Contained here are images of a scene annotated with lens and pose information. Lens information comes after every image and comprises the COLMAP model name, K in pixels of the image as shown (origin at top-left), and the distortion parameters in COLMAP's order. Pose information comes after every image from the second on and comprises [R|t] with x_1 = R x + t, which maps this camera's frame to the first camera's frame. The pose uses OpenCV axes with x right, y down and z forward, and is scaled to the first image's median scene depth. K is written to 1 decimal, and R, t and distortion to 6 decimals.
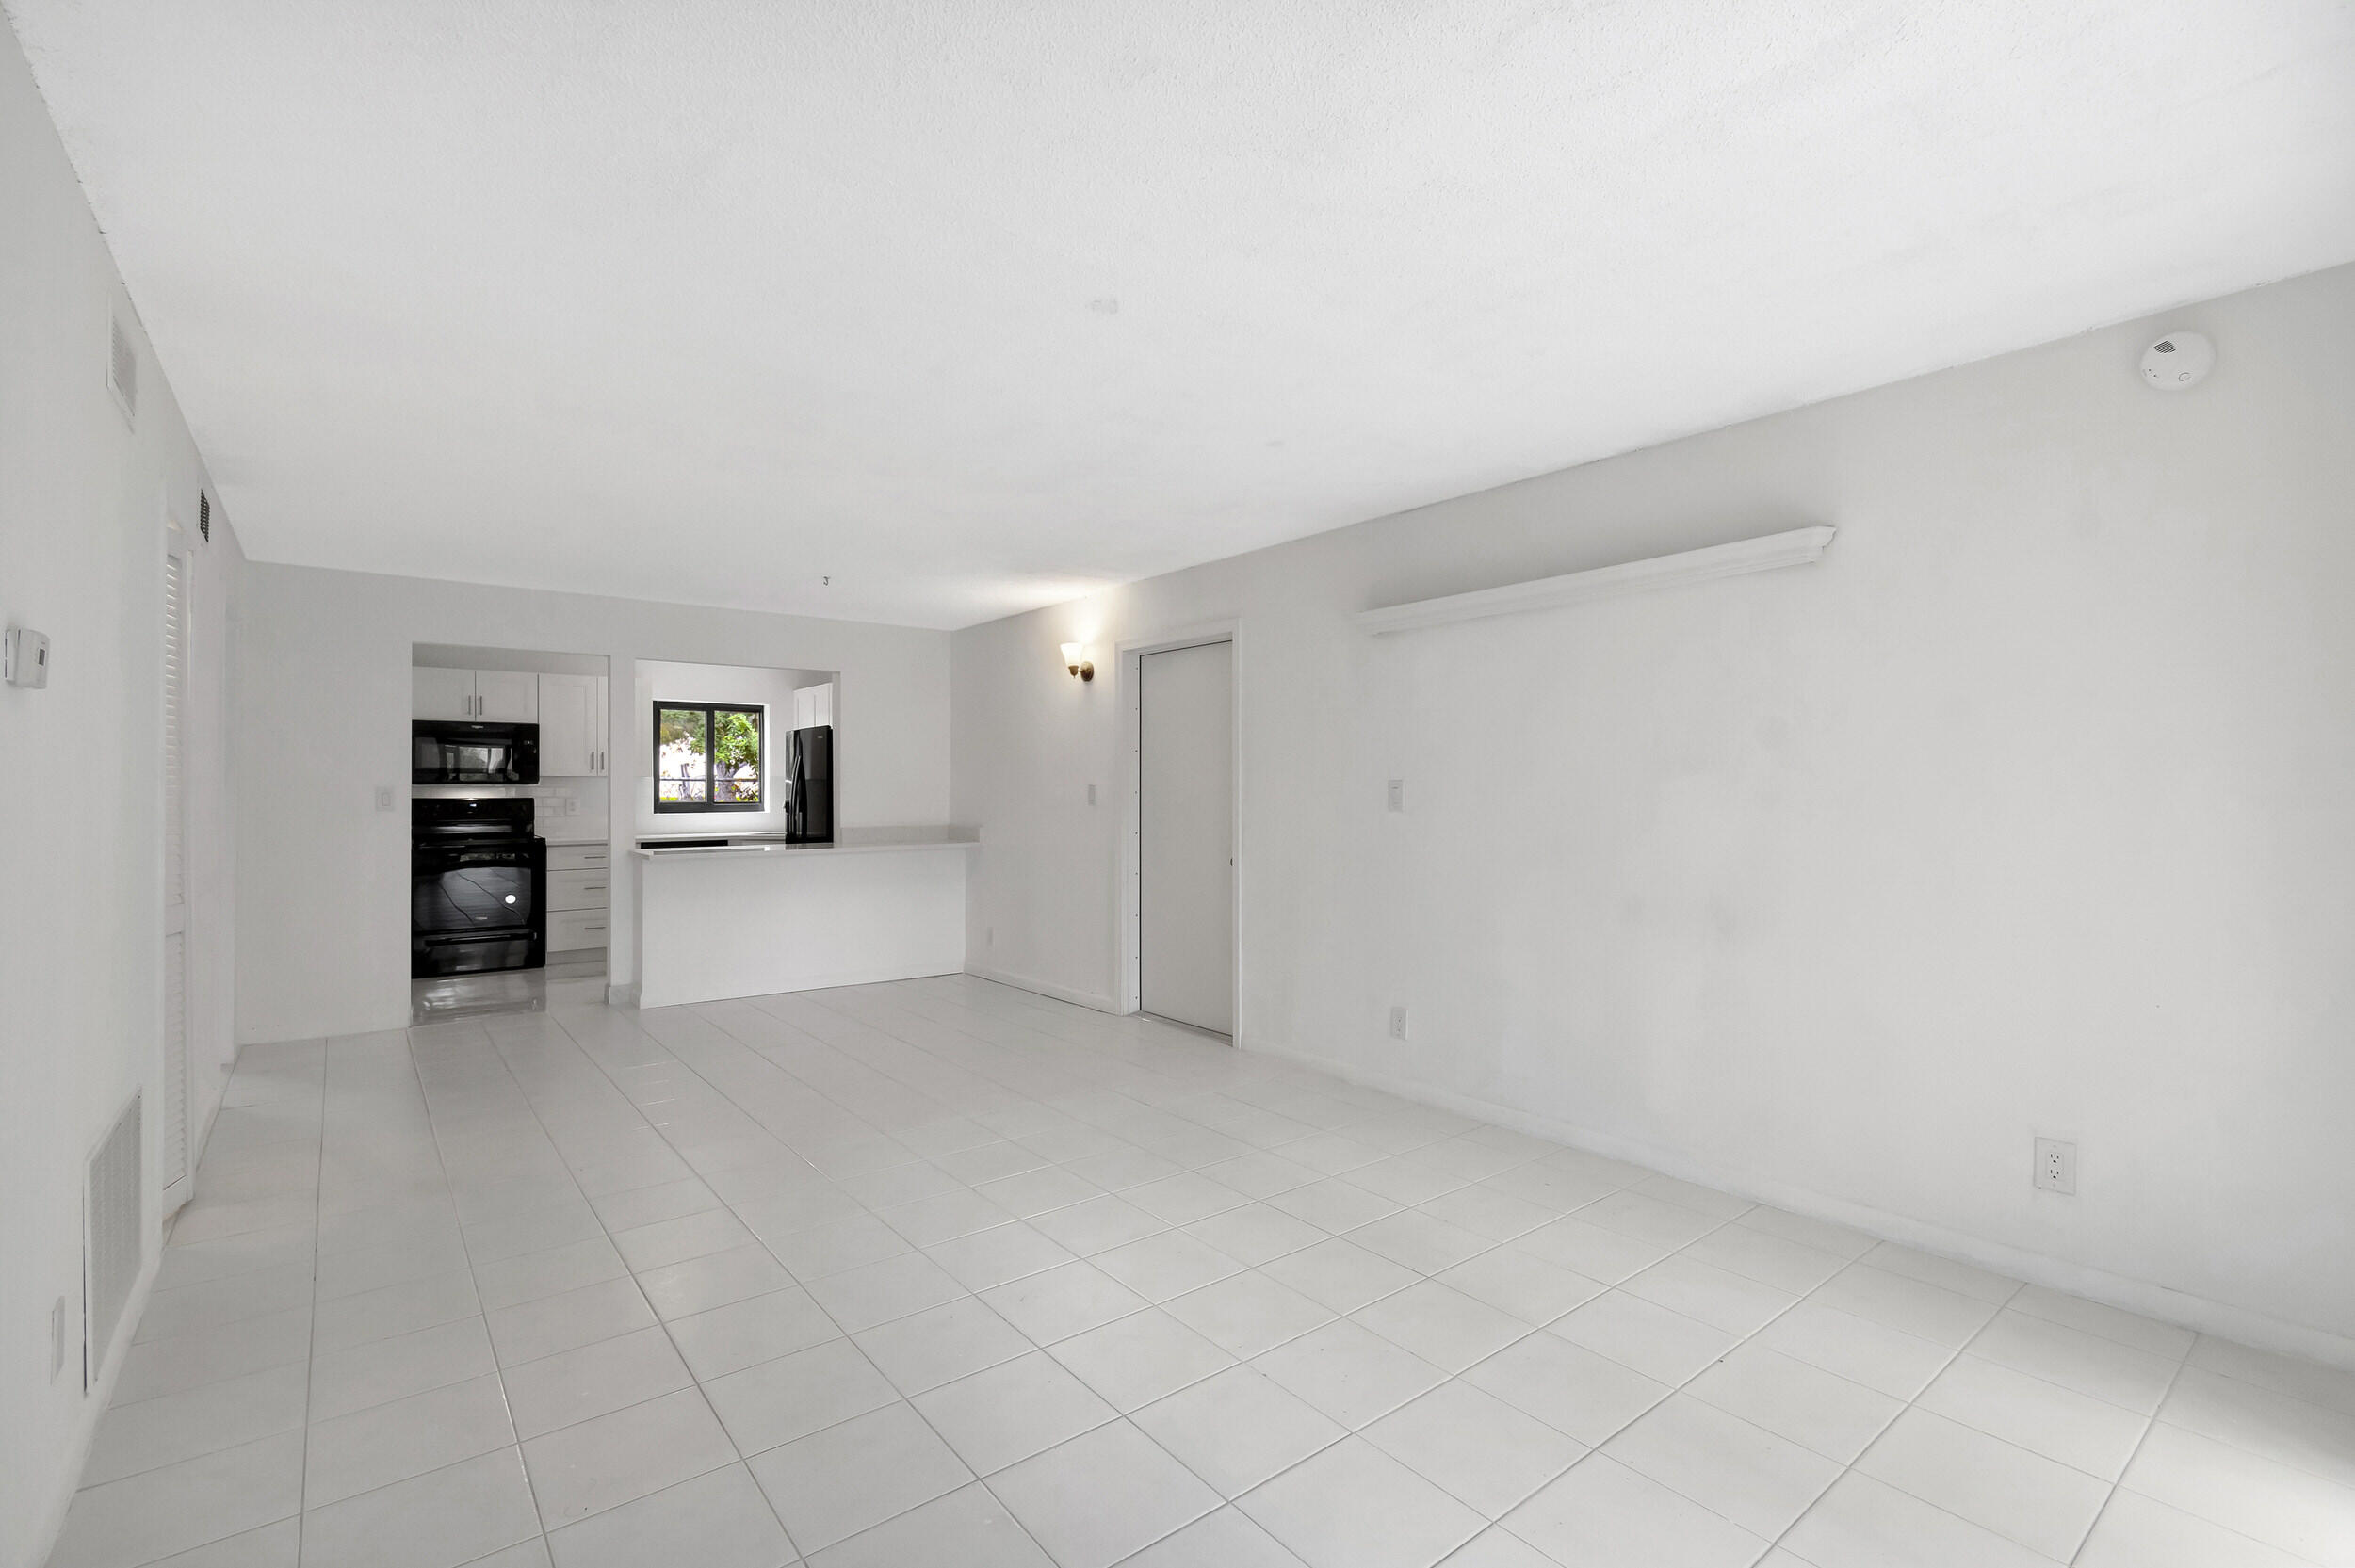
lens RADIAL K [[1051.2, 0, 1211.9], [0, 1051.2, 768.5], [0, 0, 1]] dist [-0.001817, -0.000374]
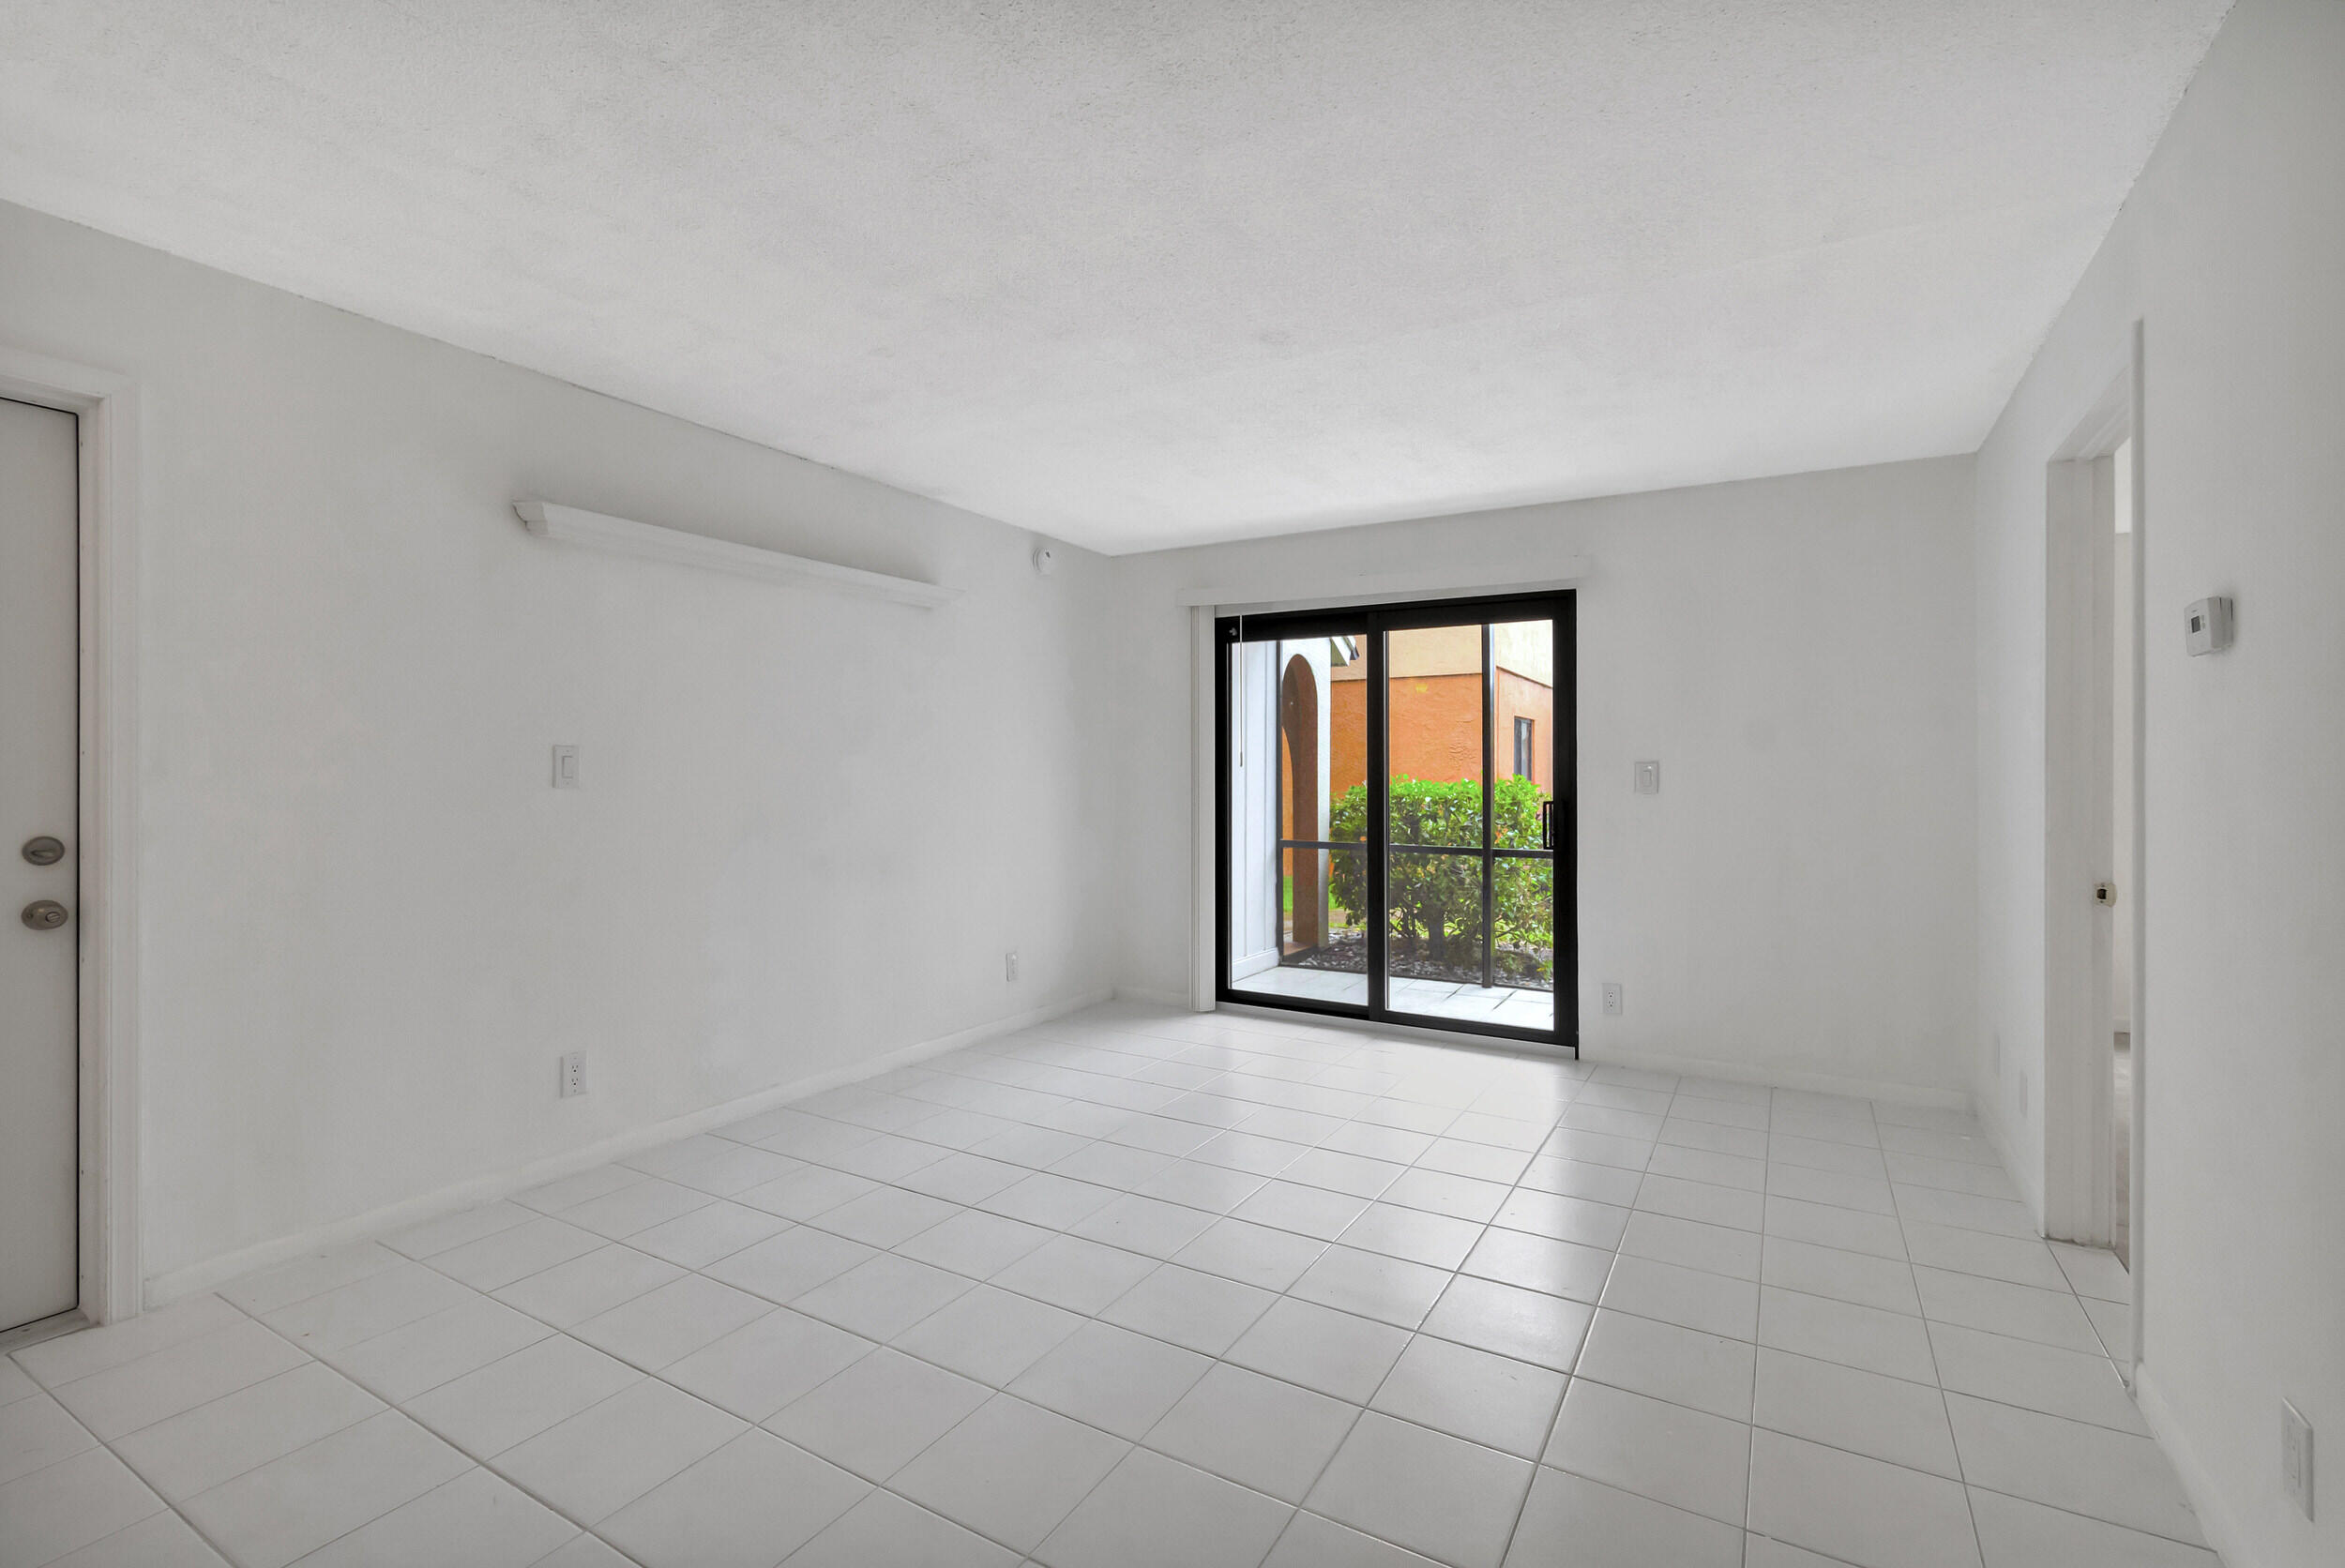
lens RADIAL K [[1047.2, 0, 1178.4], [0, 1047.2, 774.7], [0, 0, 1]] dist [0.000914, 0.000424]
pose [[-0.347821, 0.008887, 0.937519, -0.494372], [-0.011918, 0.999832, -0.013900, 0.027020], [-0.937485, -0.016008, -0.347657, 0.640664]]
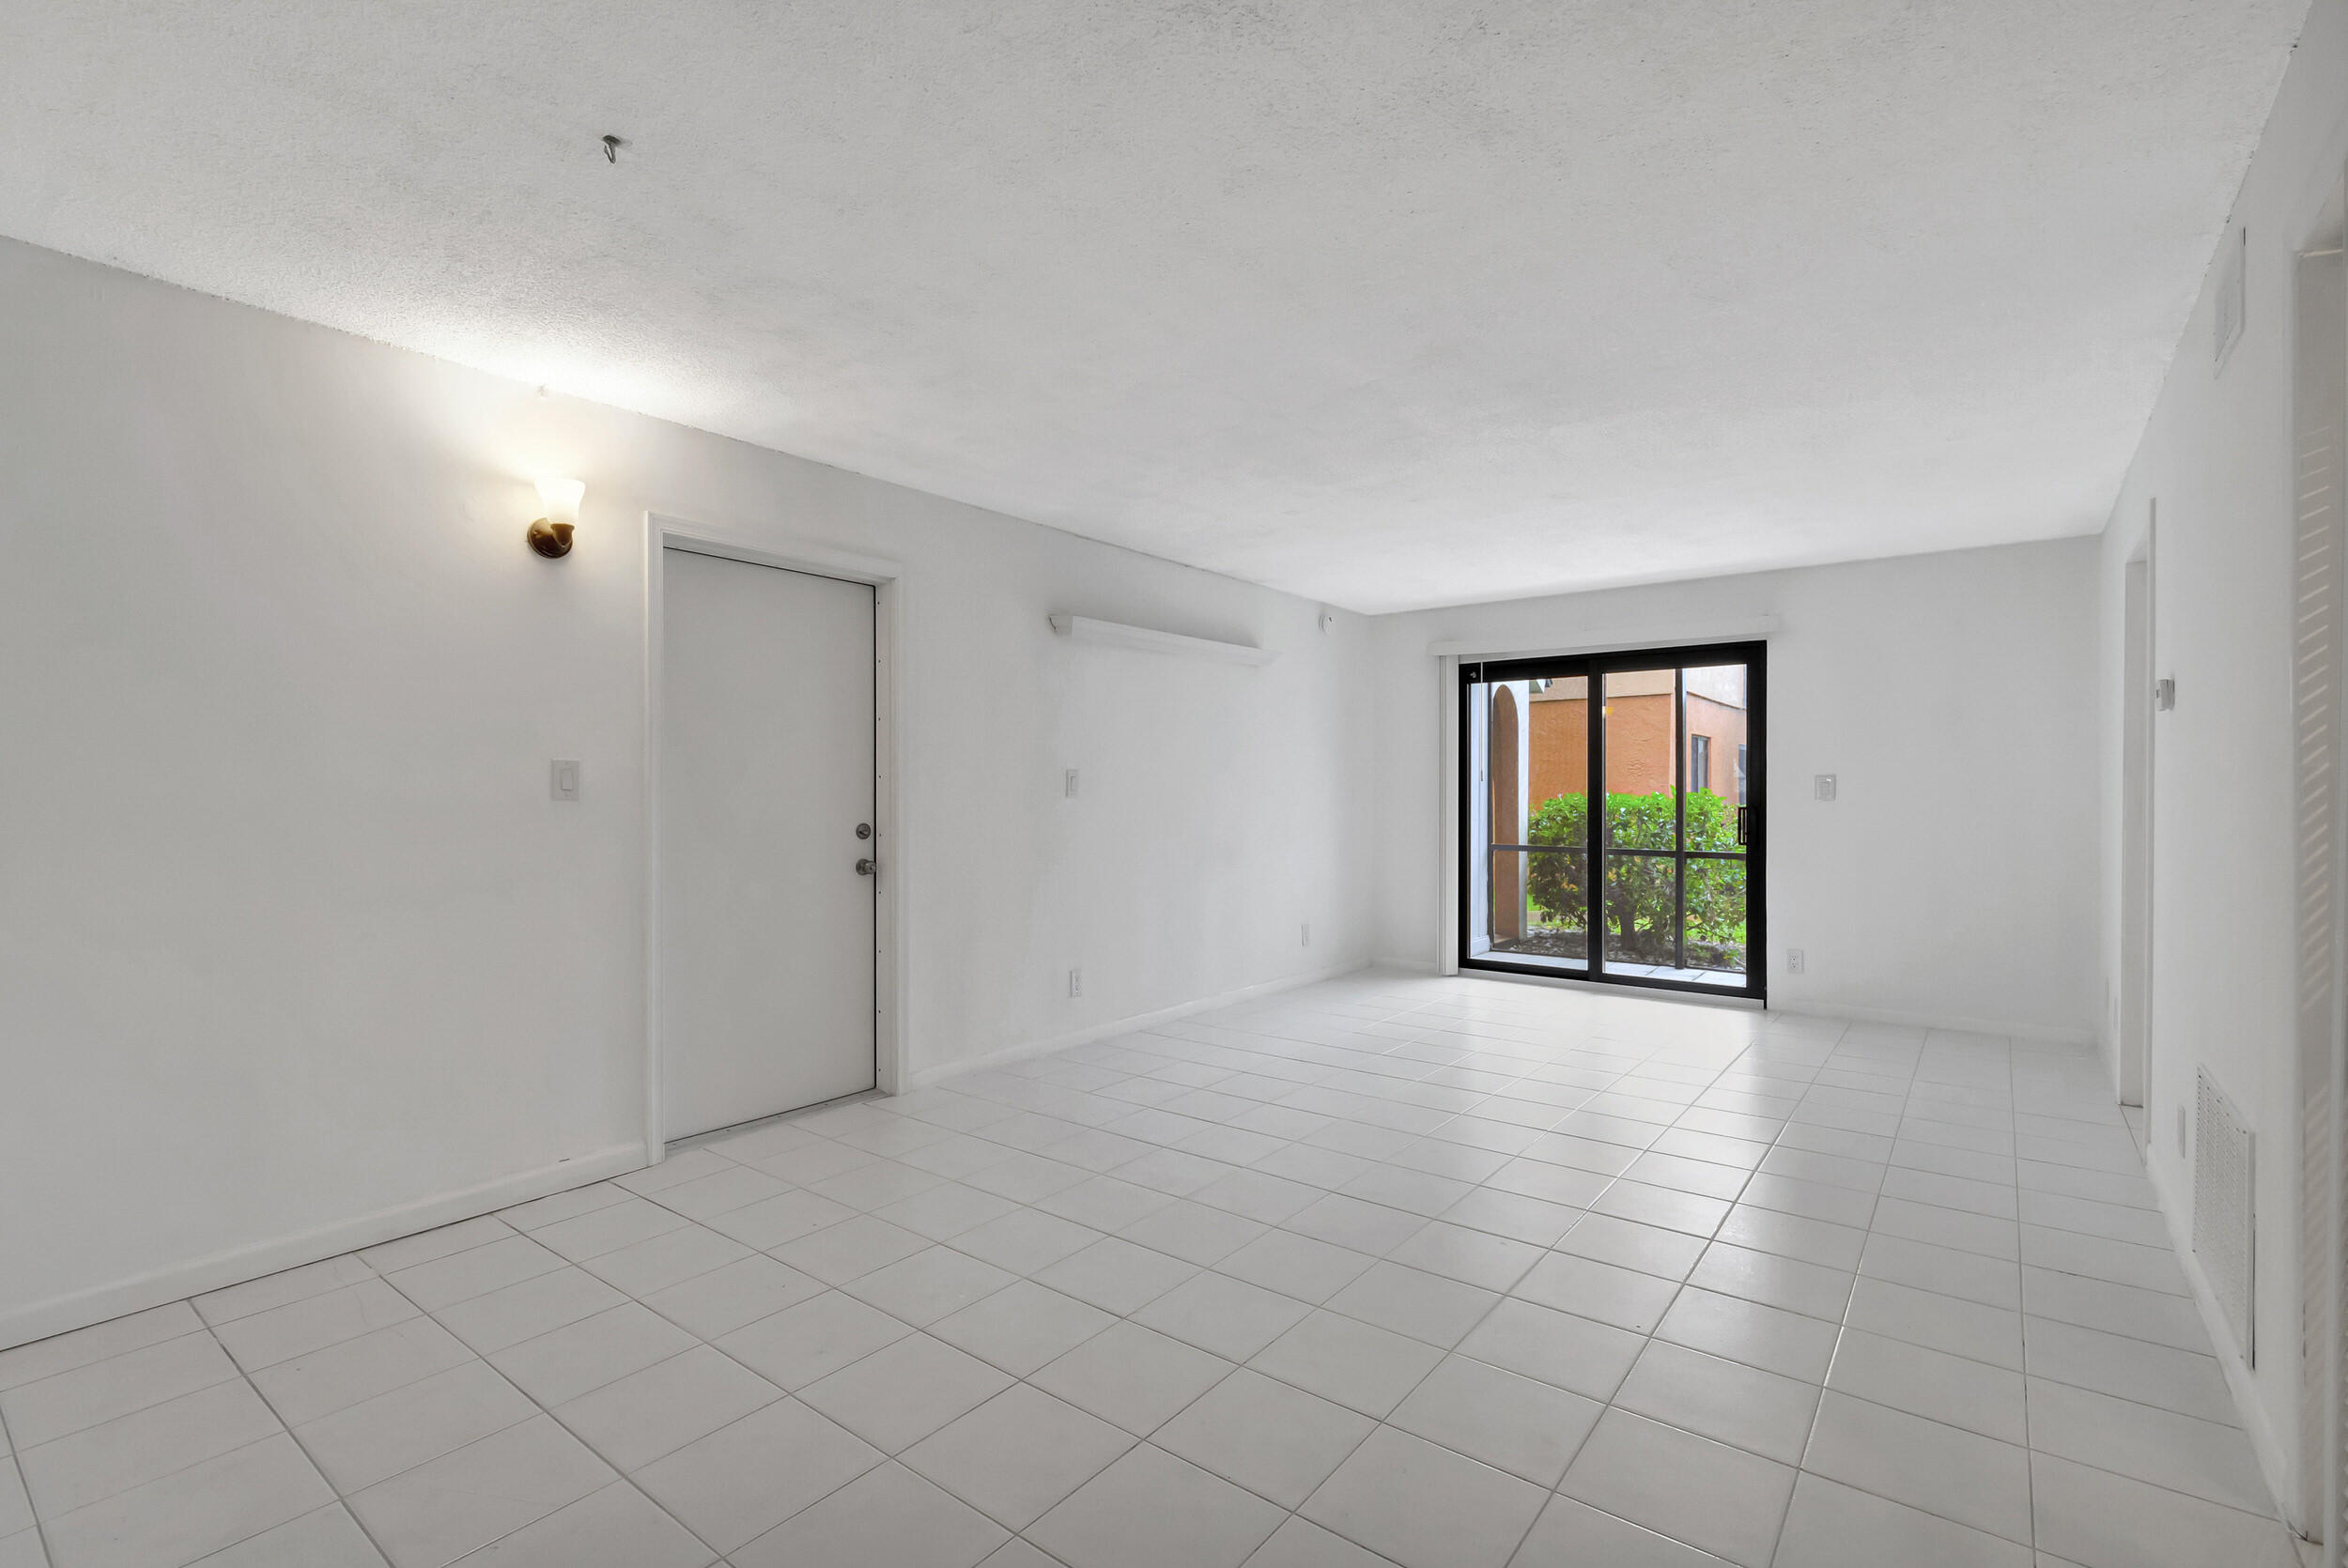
lens RADIAL K [[1051.3, 0, 1175.6], [0, 1051.3, 807.9], [0, 0, 1]] dist [0.001886, 0.000034]
pose [[-0.218659, -0.003752, 0.975794, -0.716206], [-0.009200, 0.999956, 0.001783, 0.036541], [-0.975758, -0.008588, -0.218684, 0.854612]]
